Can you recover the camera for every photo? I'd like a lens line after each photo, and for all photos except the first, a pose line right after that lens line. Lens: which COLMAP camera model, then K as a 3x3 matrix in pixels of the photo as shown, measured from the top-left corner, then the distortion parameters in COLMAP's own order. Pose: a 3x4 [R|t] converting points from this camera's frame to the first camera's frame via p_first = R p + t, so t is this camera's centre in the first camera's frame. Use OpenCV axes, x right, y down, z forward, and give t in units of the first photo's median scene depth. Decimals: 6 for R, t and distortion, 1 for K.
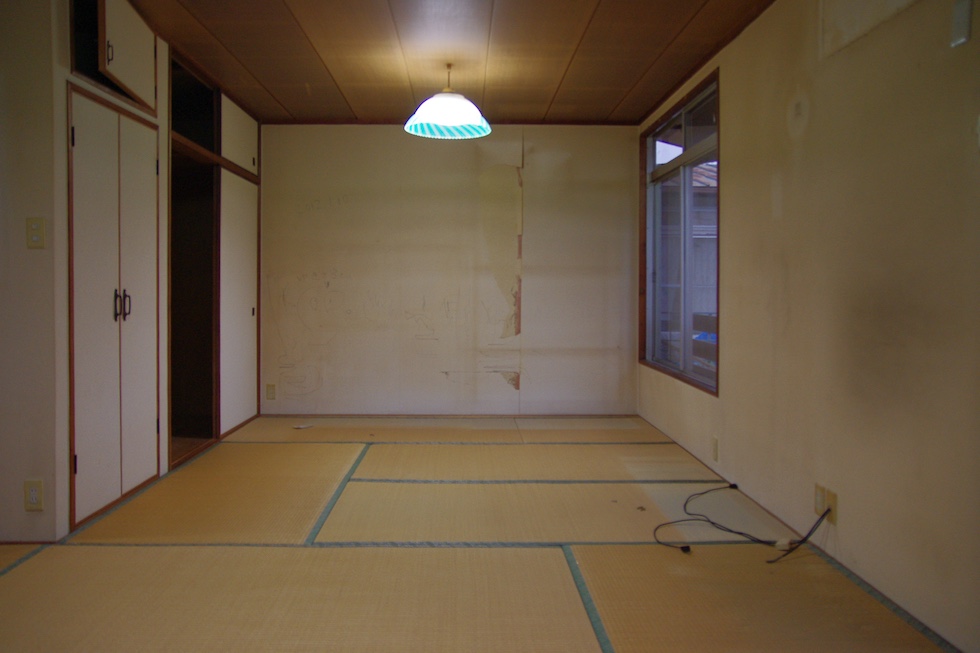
lens RADIAL K [[786.7, 0, 489.9], [0, 786.7, 312.7], [0, 0, 1]] dist [-0.094467, 0.120182]
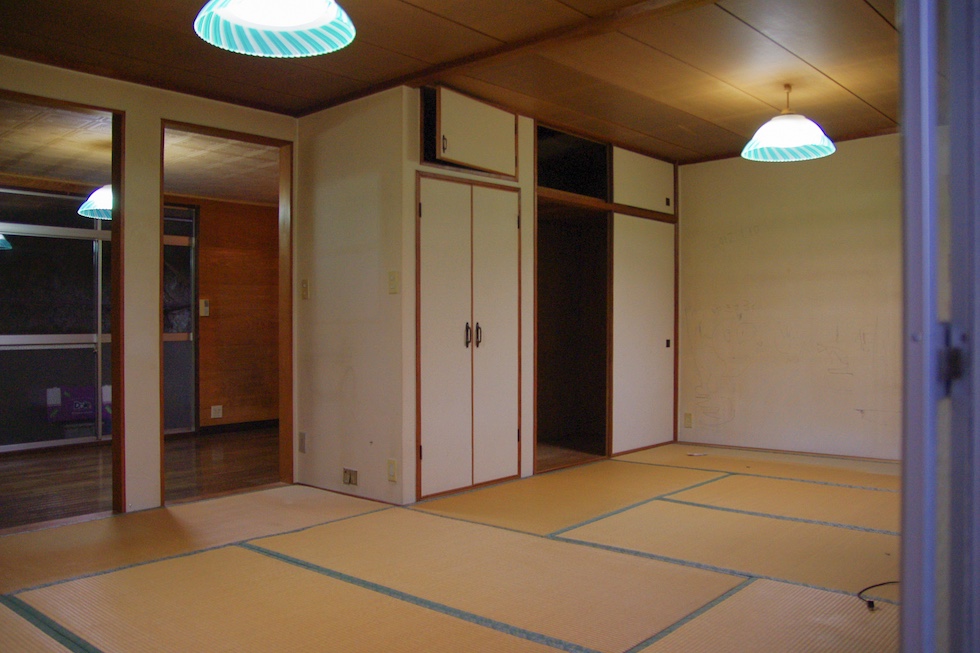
lens RADIAL K [[841.5, 0, 490.2], [0, 841.5, 350.6], [0, 0, 1]] dist [-0.127543, 0.000948]
pose [[0.713348, 0.003664, -0.700800, 0.408928], [-0.005474, 0.999985, -0.000343, 0.012871], [0.700789, 0.004081, 0.713357, 0.026977]]
